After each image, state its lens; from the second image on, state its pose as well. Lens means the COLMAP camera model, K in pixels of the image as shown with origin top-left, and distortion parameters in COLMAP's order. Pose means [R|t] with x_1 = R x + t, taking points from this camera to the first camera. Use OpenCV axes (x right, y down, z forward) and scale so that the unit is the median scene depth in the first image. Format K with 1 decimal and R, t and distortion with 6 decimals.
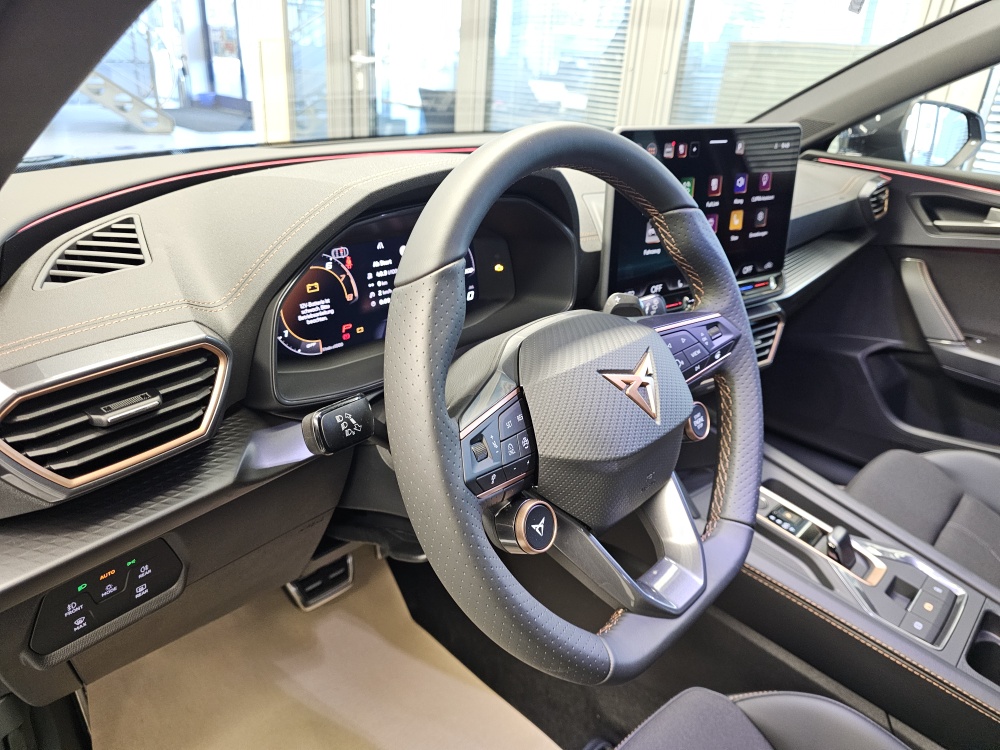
lens RADIAL K [[682.9, 0, 493.8], [0, 682.9, 361.0], [0, 0, 1]] dist [0.078491, -0.100674]
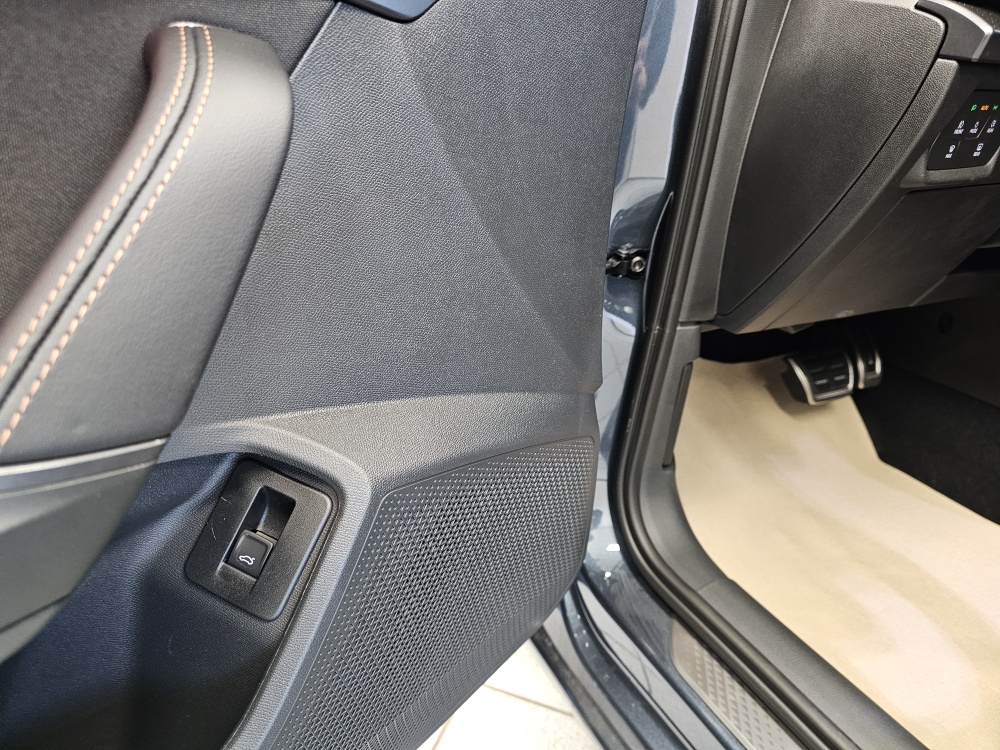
lens RADIAL K [[674.4, 0, 500.0], [0, 674.4, 375.0], [0, 0, 1]] dist [0.056359, -0.052070]
pose [[0.941906, 0.122205, -0.312855, -0.608680], [-0.121556, 0.992348, 0.021657, 0.541907], [0.313107, 0.017630, 0.949554, -0.163336]]
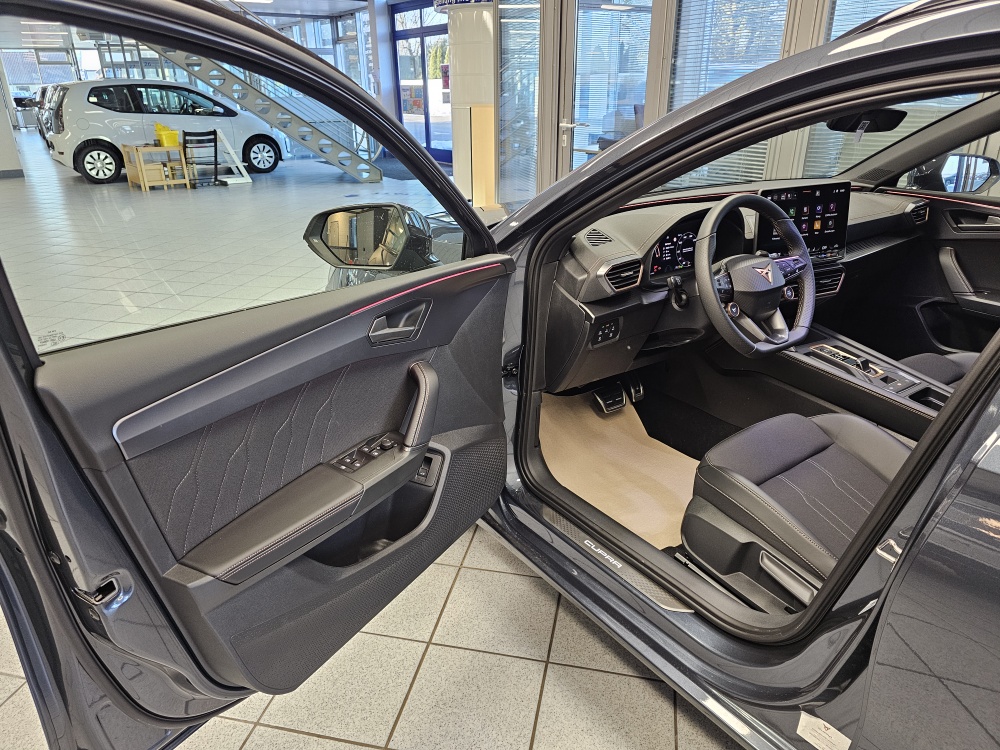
lens RADIAL K [[674.4, 0, 500.0], [0, 674.4, 375.0], [0, 0, 1]] dist [0.056359, -0.052070]
pose [[0.980055, 0.011648, -0.198383, -0.278852], [-0.015488, 0.999721, -0.017819, 0.439391], [0.198120, 0.020536, 0.979963, -1.771647]]
